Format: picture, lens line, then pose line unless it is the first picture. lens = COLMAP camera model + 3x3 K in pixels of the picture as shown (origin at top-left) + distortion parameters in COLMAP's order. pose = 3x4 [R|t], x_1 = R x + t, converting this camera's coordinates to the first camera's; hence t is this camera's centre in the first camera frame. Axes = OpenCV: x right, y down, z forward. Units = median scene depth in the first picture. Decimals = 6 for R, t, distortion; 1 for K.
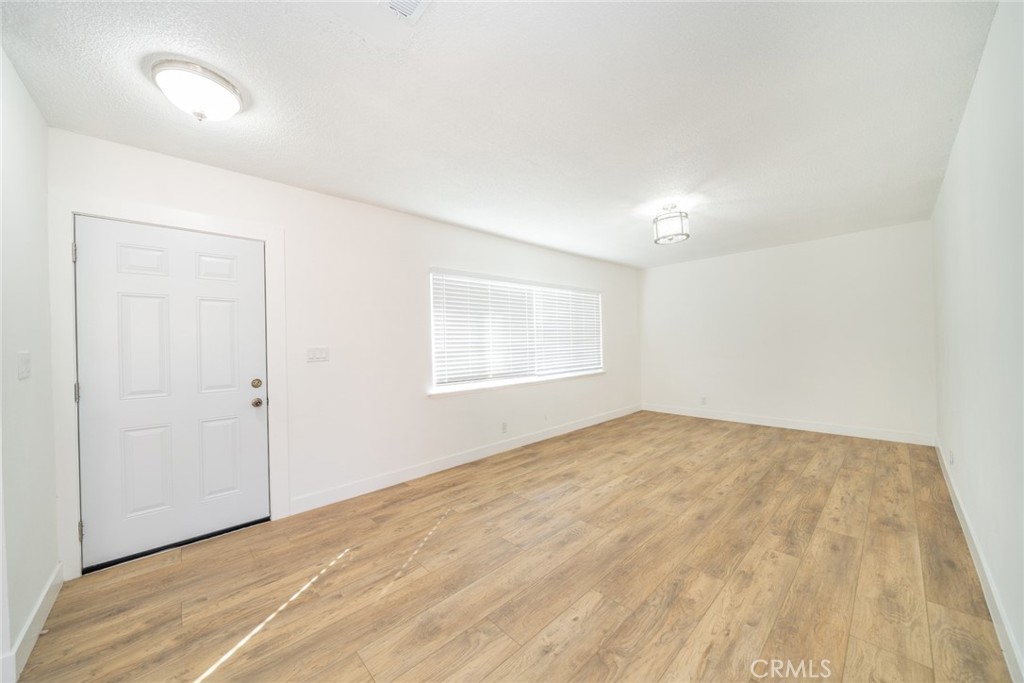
lens RADIAL K [[359.5, 0, 512.0], [0, 359.5, 341.5], [0, 0, 1]] dist [-0.000264, -0.000067]
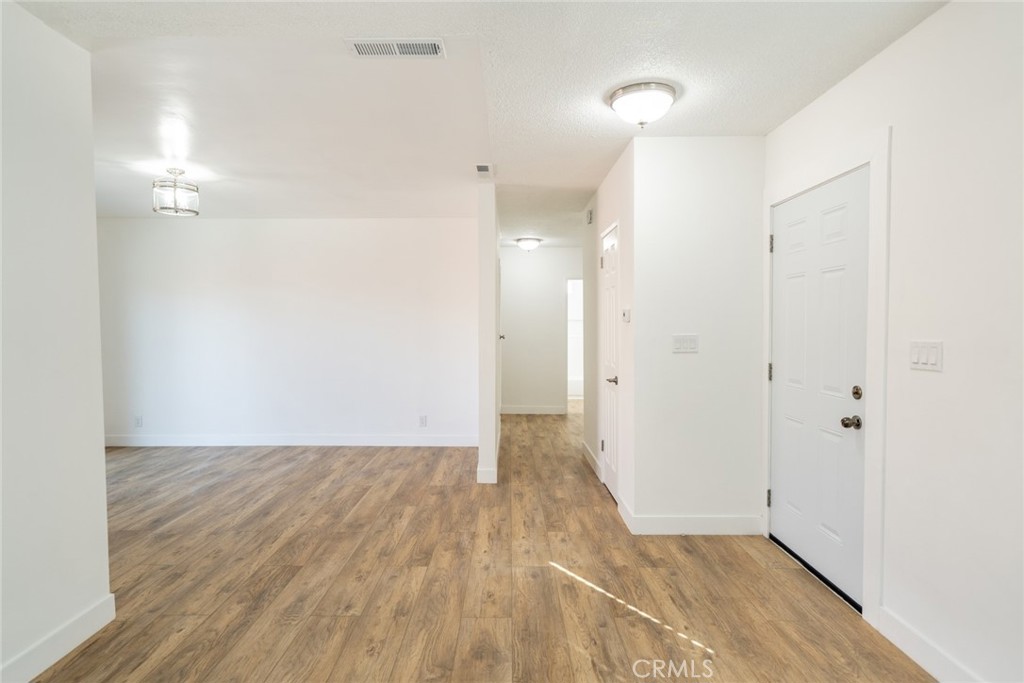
lens RADIAL K [[582.2, 0, 512.0], [0, 582.2, 341.5], [0, 0, 1]] dist [-0.000250, 0.000144]
pose [[-0.698327, 0.040944, -0.714607, 0.635471], [0.018054, 0.999053, 0.039599, -0.037583], [0.715551, 0.014752, -0.698405, 1.770383]]
